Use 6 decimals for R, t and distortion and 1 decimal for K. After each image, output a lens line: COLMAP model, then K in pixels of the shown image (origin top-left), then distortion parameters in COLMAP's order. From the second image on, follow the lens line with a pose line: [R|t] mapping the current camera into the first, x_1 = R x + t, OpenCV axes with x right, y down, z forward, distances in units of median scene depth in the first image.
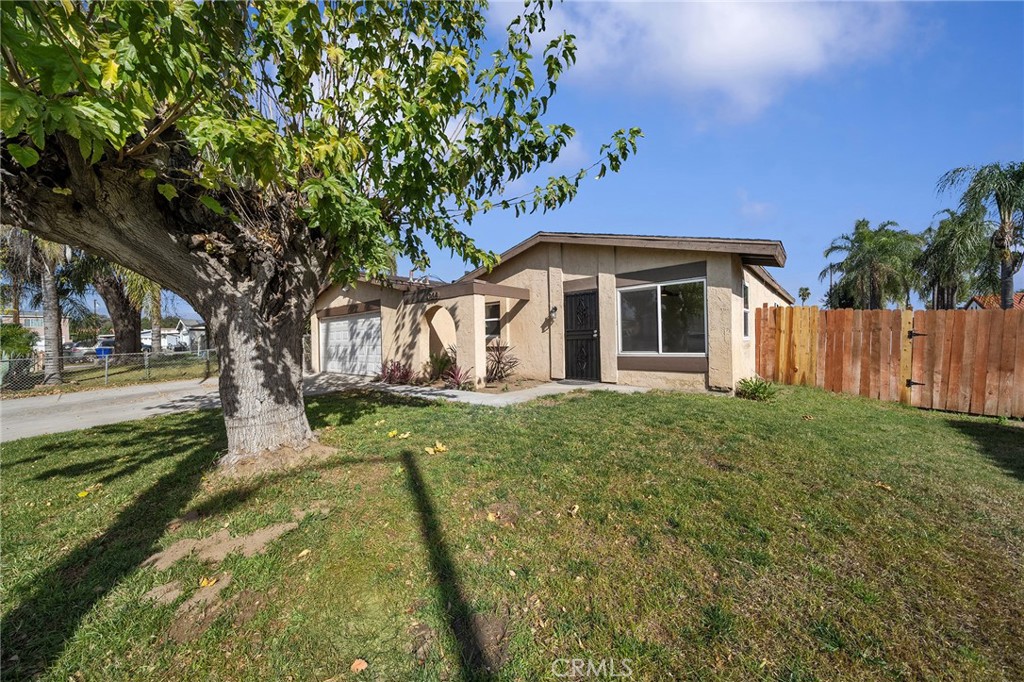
lens RADIAL K [[351.4, 0, 512.0], [0, 351.4, 341.0], [0, 0, 1]] dist [0.006871, 0.000038]
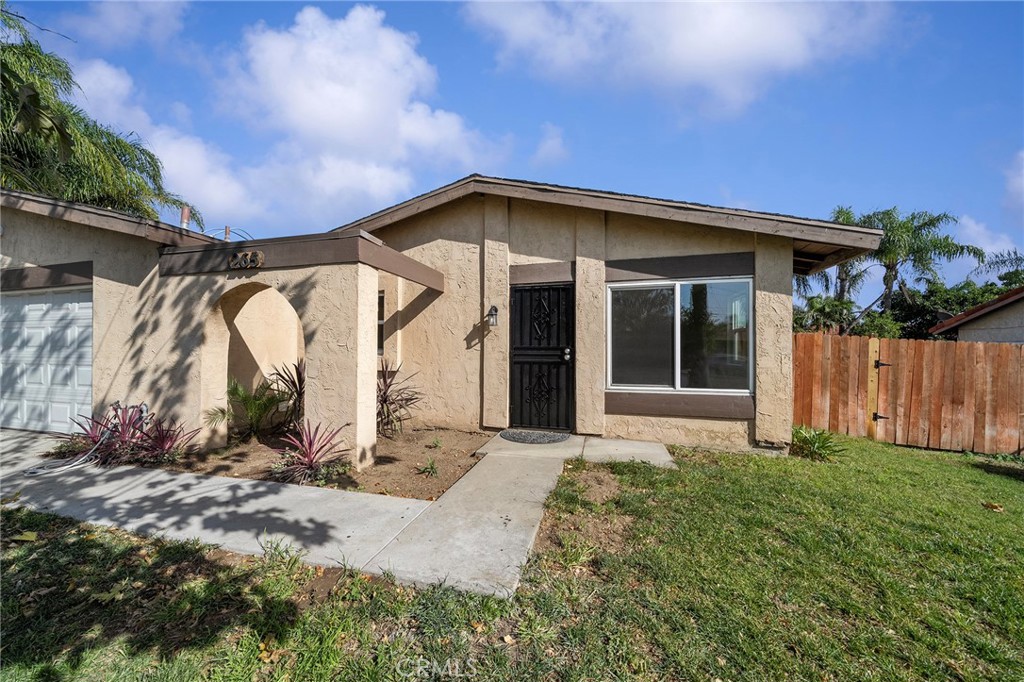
lens RADIAL K [[361.1, 0, 508.8], [0, 361.1, 346.0], [0, 0, 1]] dist [-0.000957, -0.000094]
pose [[0.901154, 0.029657, 0.432484, -0.126109], [-0.022026, 0.999501, -0.022644, -0.019293], [-0.432940, 0.010880, 0.901357, 0.479201]]
